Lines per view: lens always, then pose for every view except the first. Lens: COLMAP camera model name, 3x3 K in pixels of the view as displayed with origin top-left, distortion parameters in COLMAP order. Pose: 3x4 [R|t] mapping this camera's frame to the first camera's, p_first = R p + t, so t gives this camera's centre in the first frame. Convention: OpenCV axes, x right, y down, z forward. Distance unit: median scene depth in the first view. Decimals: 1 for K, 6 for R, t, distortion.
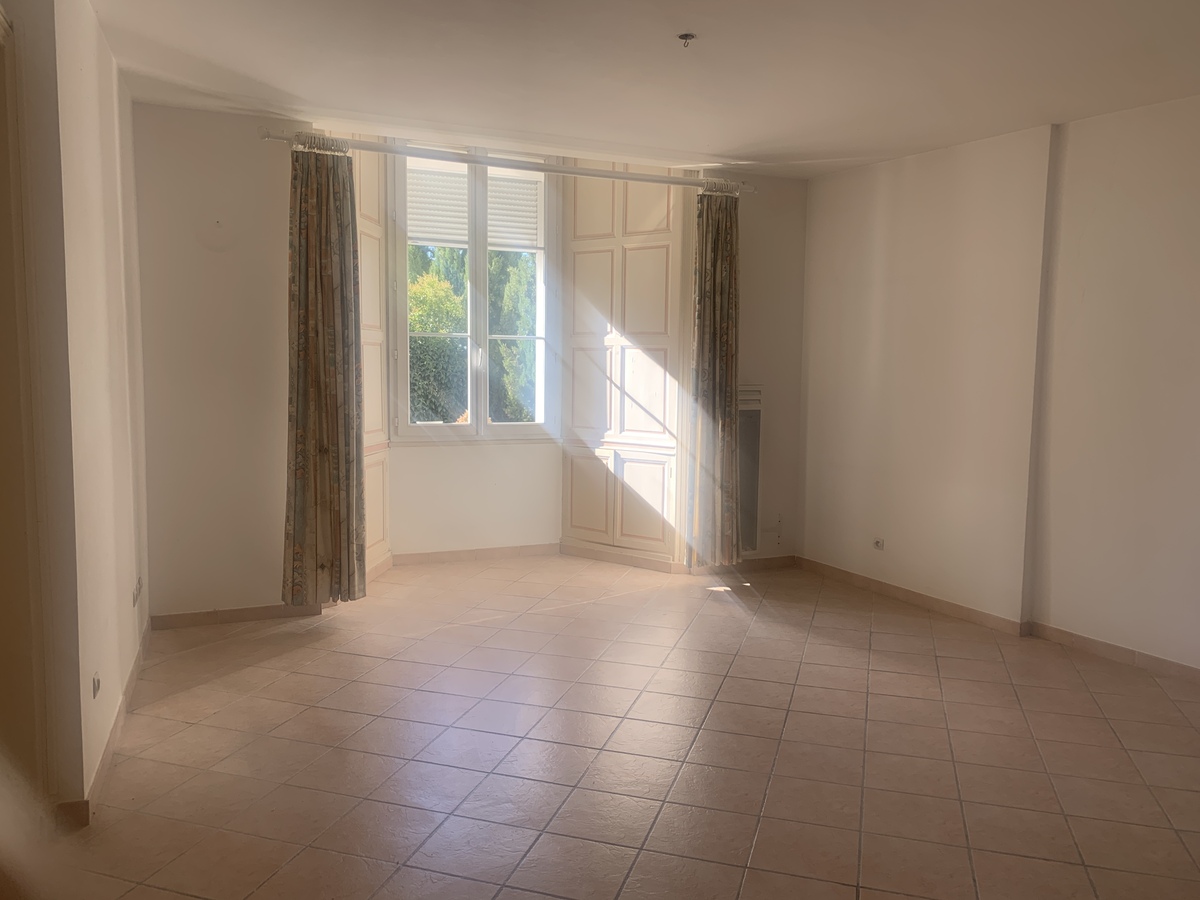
lens RADIAL K [[889.6, 0, 600.0], [0, 889.6, 450.0], [0, 0, 1]] dist [0.004234, -0.000497]
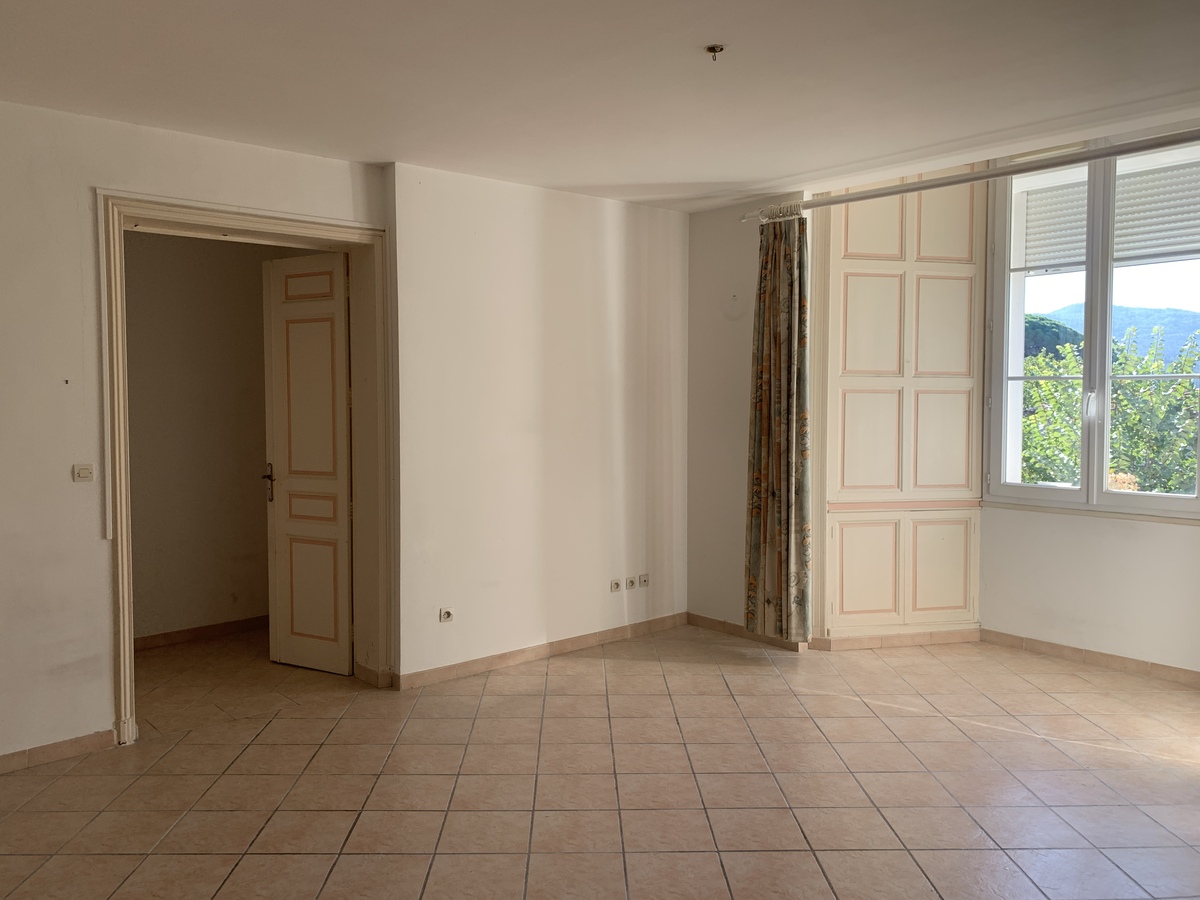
lens RADIAL K [[905.5, 0, 600.0], [0, 905.5, 450.0], [0, 0, 1]] dist [0.003781, -0.005431]
pose [[0.289469, 0.042493, -0.956244, 0.670123], [-0.090566, 0.995748, 0.016832, -0.051450], [0.952893, 0.081731, 0.292087, 0.473136]]
